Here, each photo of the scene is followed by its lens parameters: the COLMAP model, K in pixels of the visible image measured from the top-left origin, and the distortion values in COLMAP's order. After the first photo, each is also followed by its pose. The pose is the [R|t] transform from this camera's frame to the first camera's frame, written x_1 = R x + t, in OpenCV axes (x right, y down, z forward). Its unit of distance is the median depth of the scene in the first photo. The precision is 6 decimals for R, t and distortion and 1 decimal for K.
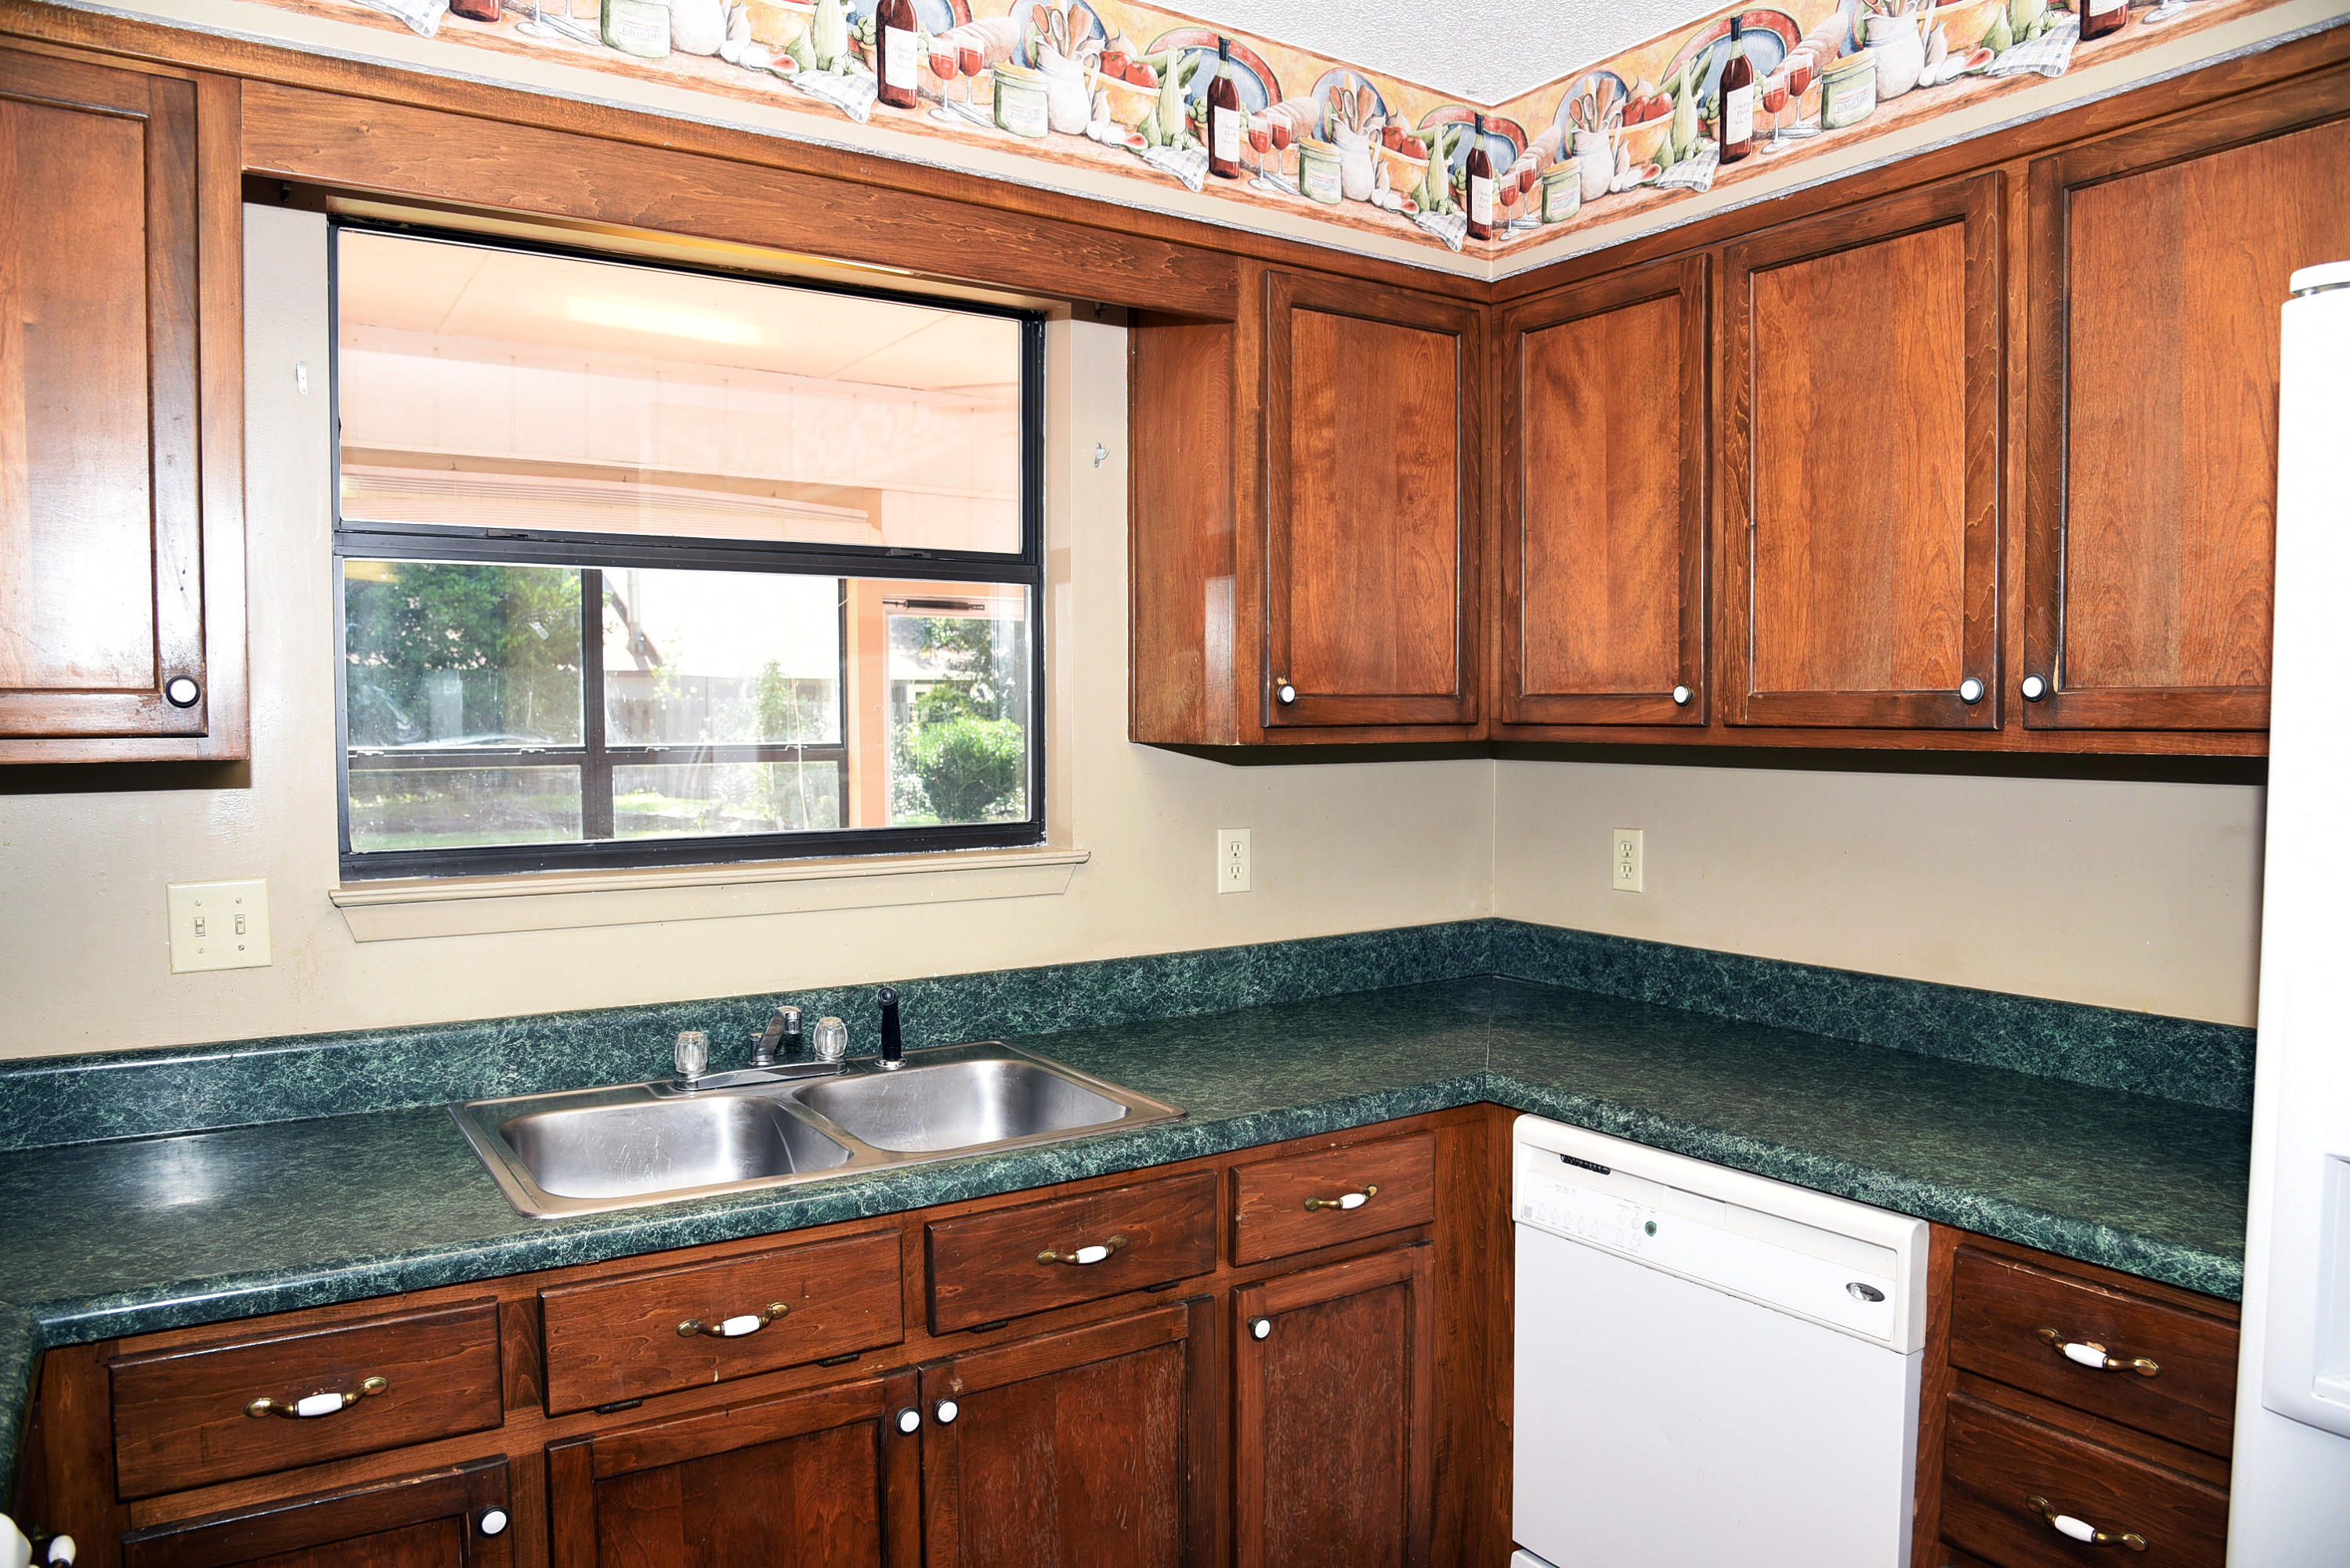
lens RADIAL K [[1594.0, 0, 1168.7], [0, 1594.0, 805.5], [0, 0, 1]] dist [-0.122562, 0.073787]
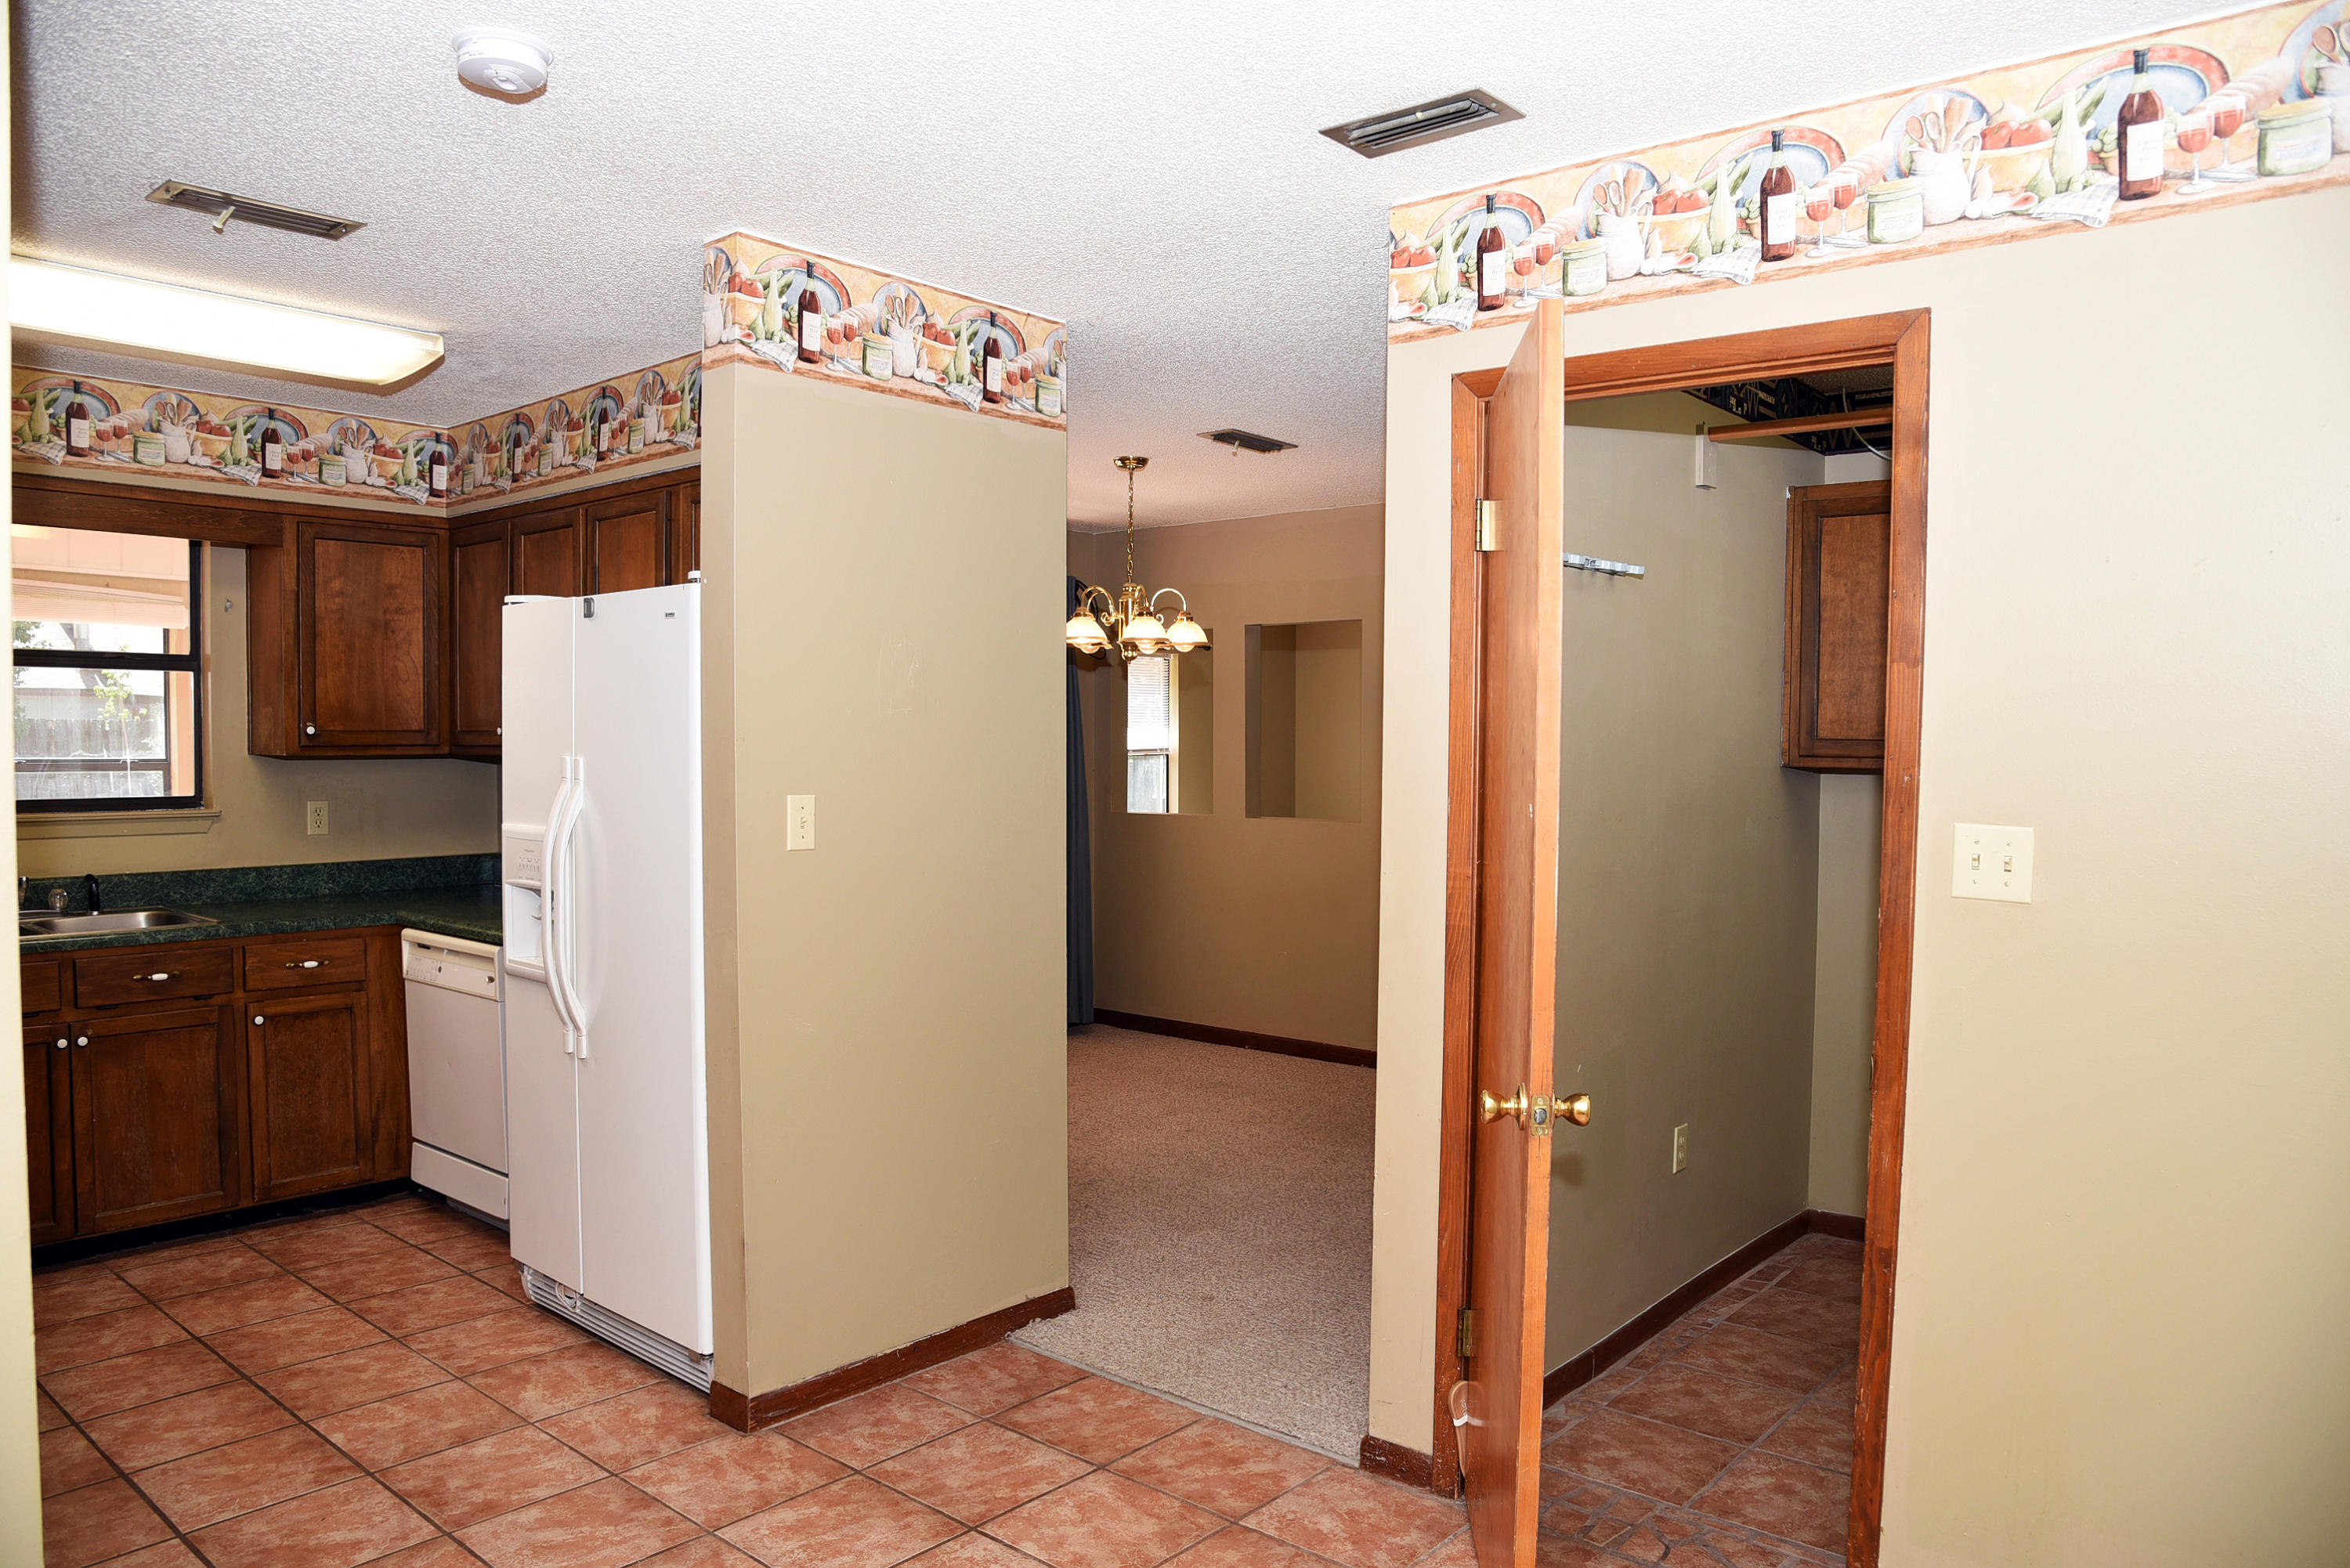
lens RADIAL K [[1606.1, 0, 1171.2], [0, 1606.1, 804.6], [0, 0, 1]] dist [-0.110234, 0.055412]
pose [[0.961232, -0.002969, 0.275725, 0.627211], [0.007695, 0.999841, -0.016061, 0.070587], [-0.275634, 0.017561, 0.961102, -1.313273]]
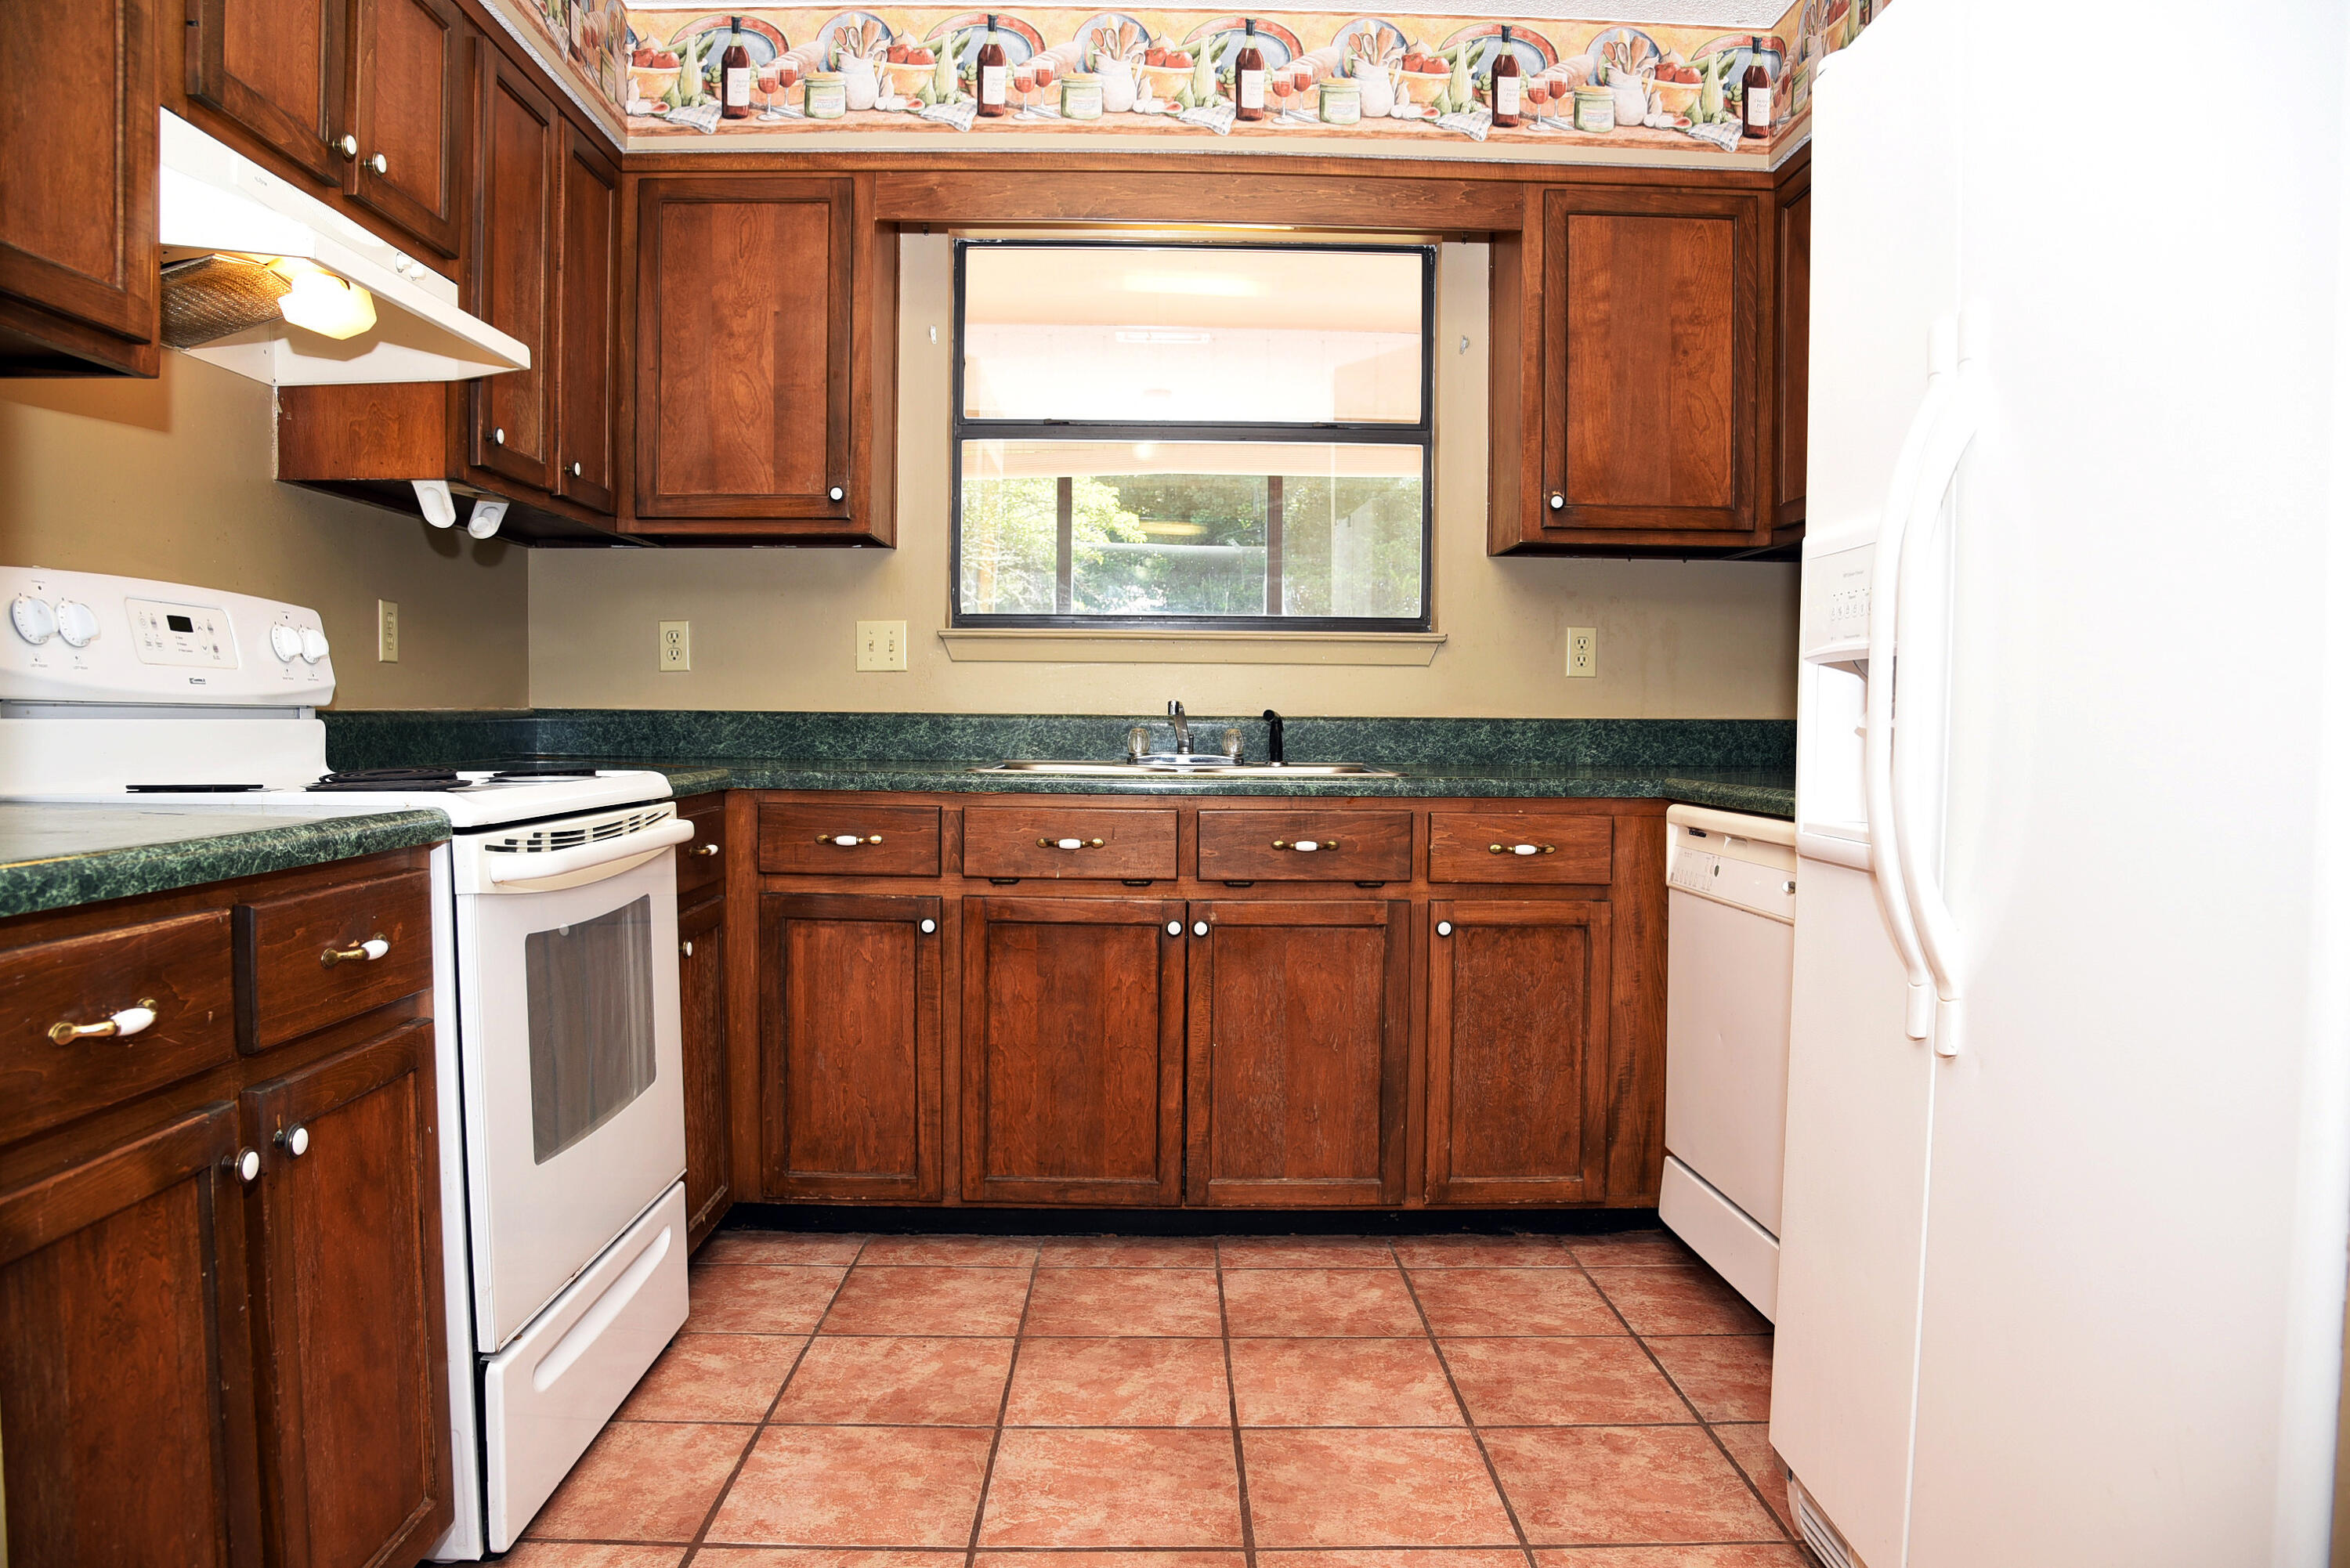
lens RADIAL K [[1594.0, 0, 1168.7], [0, 1594.0, 805.5], [0, 0, 1]] dist [-0.122562, 0.073787]
pose [[0.842492, 0.038840, -0.537307, 0.561803], [-0.042030, 0.999096, 0.006318, 0.204819], [0.537066, 0.017260, 0.843363, -0.310556]]
